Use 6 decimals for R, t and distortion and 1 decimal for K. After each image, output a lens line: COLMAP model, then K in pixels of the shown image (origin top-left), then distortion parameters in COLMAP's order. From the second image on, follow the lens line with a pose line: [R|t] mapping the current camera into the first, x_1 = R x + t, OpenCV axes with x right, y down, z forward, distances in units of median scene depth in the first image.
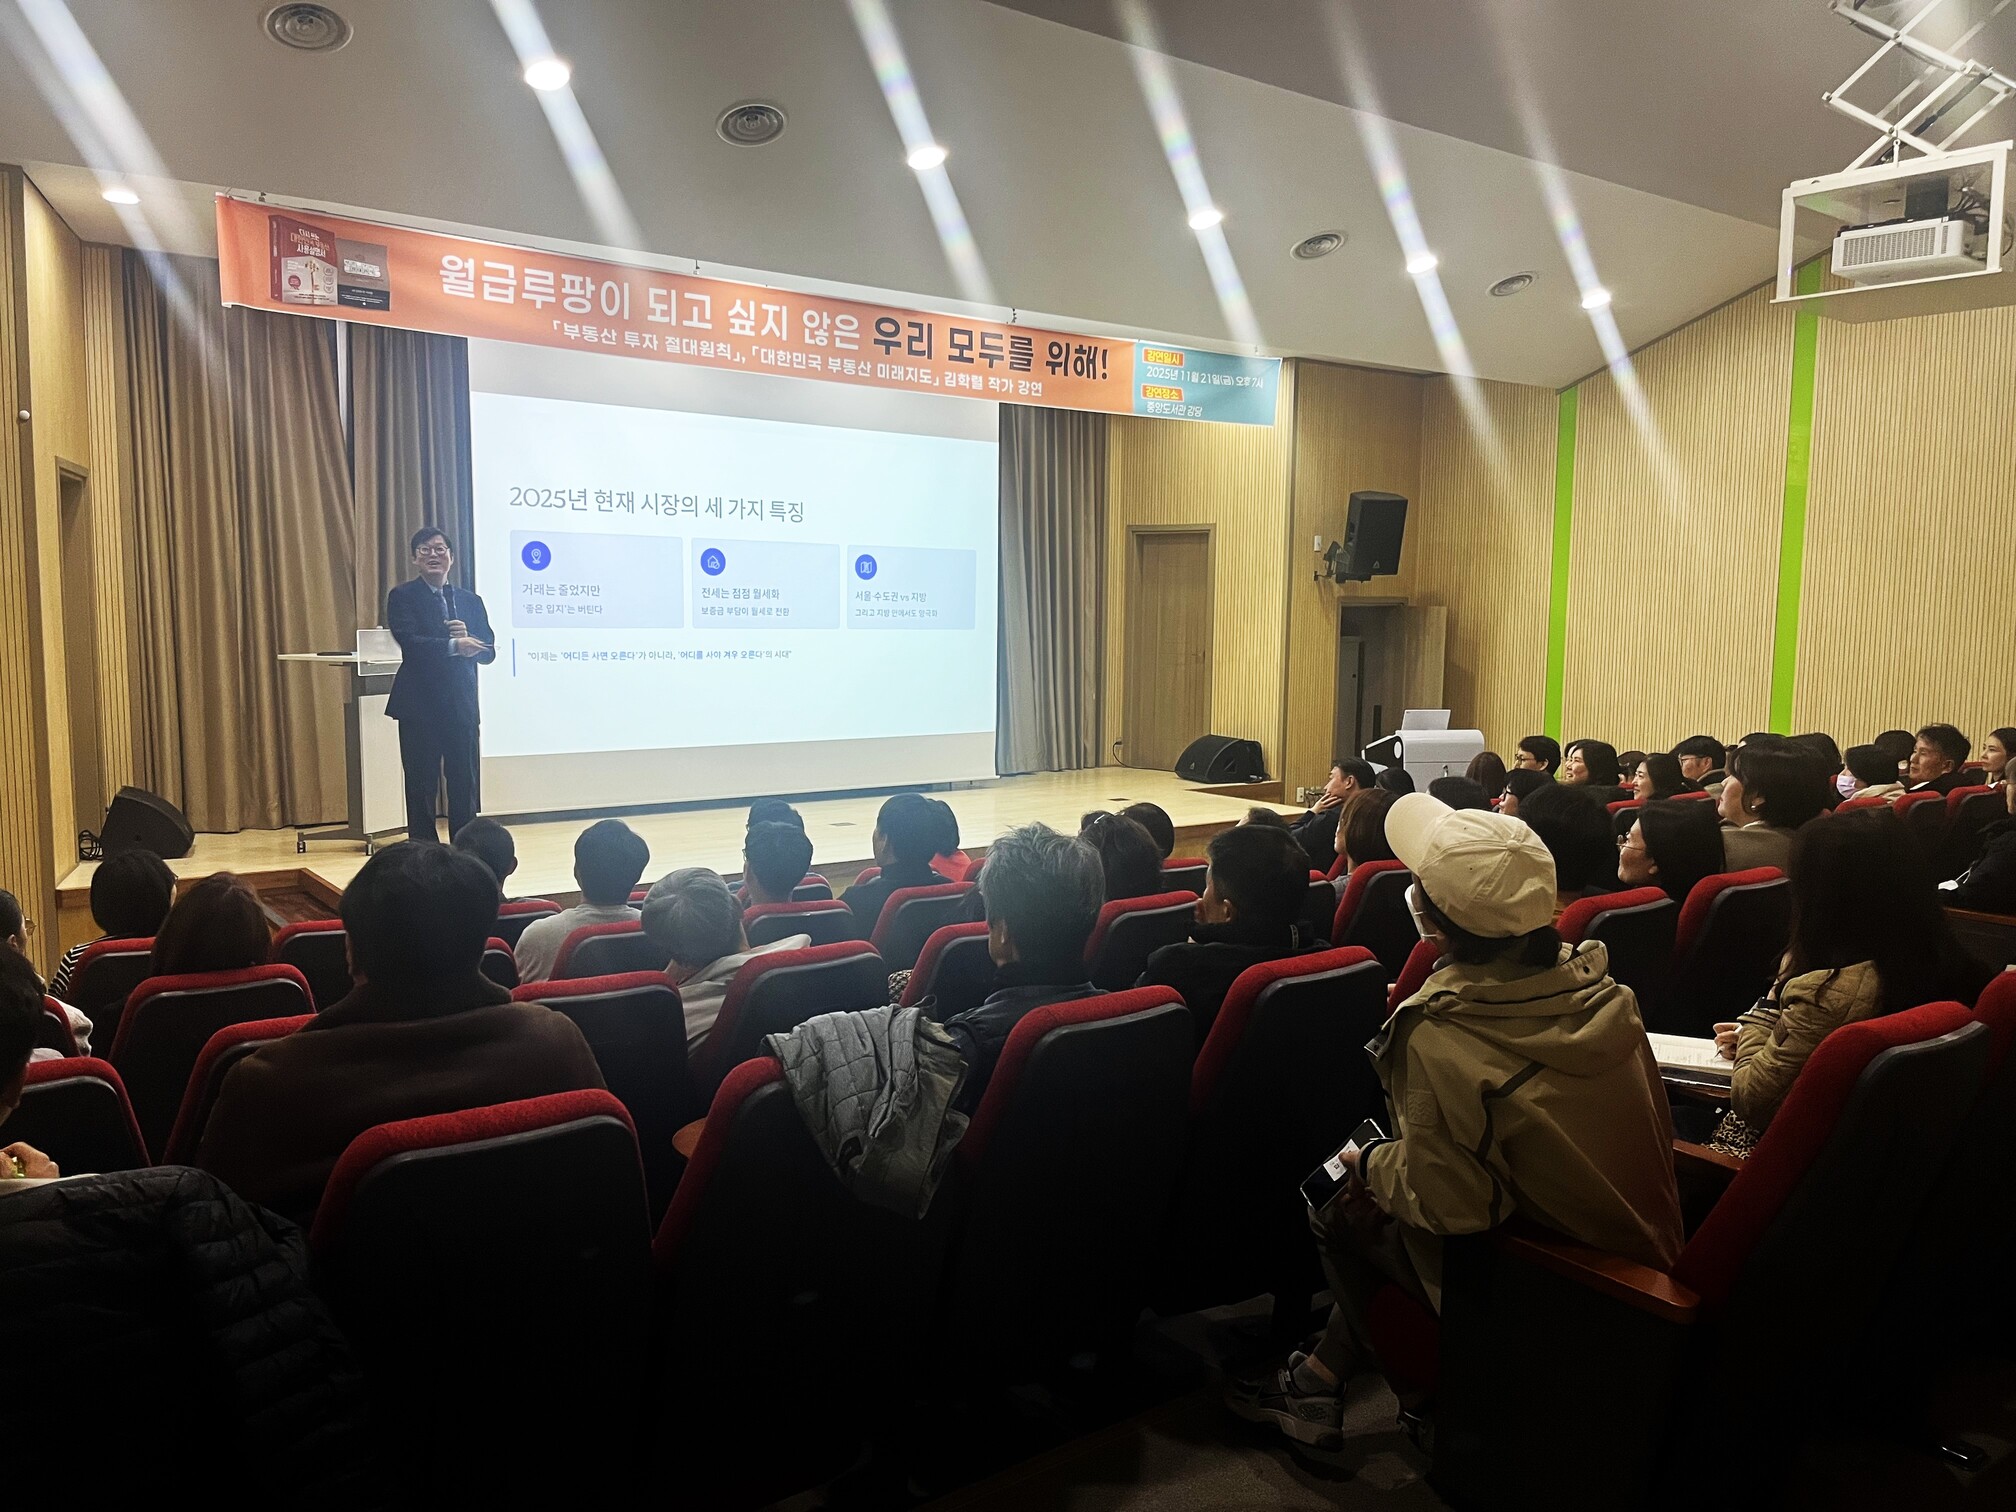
lens RADIAL K [[1546.3, 0, 1012.9], [0, 1546.3, 760.0], [0, 0, 1]] dist [-0.009599, -0.010475]
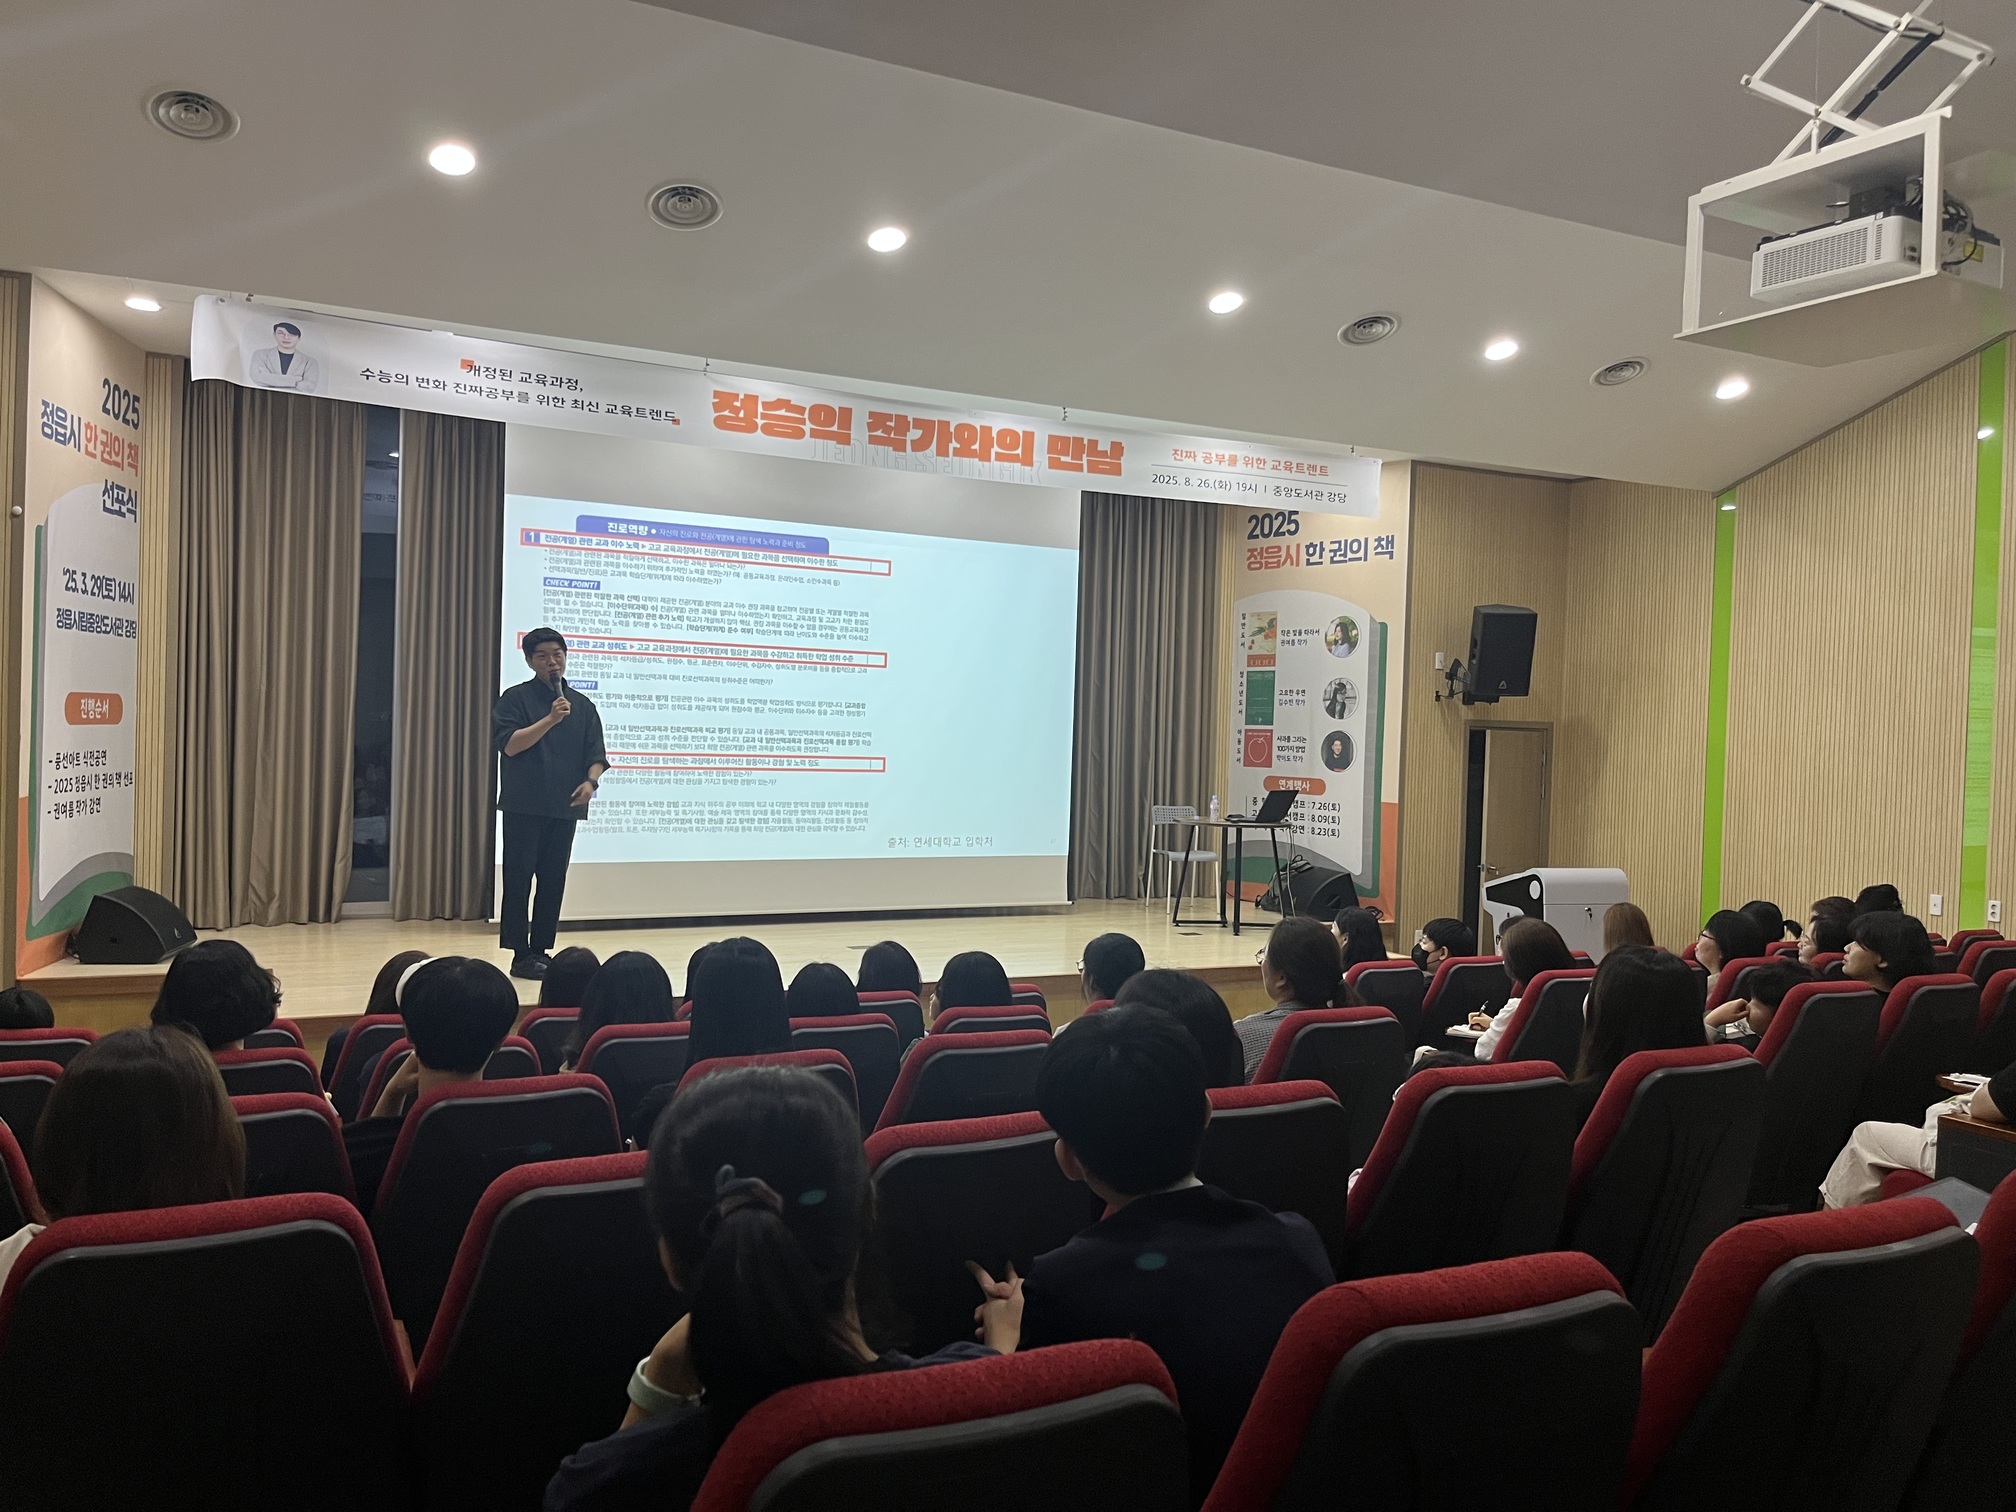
lens RADIAL K [[1546.3, 0, 1004.5], [0, 1546.3, 754.0], [0, 0, 1]] dist [-0.009599, -0.010475]
pose [[0.985105, 0.022072, -0.170533, 0.197532], [-0.036271, 0.996086, -0.080600, -0.003557], [0.168087, 0.085585, 0.982050, 0.121876]]
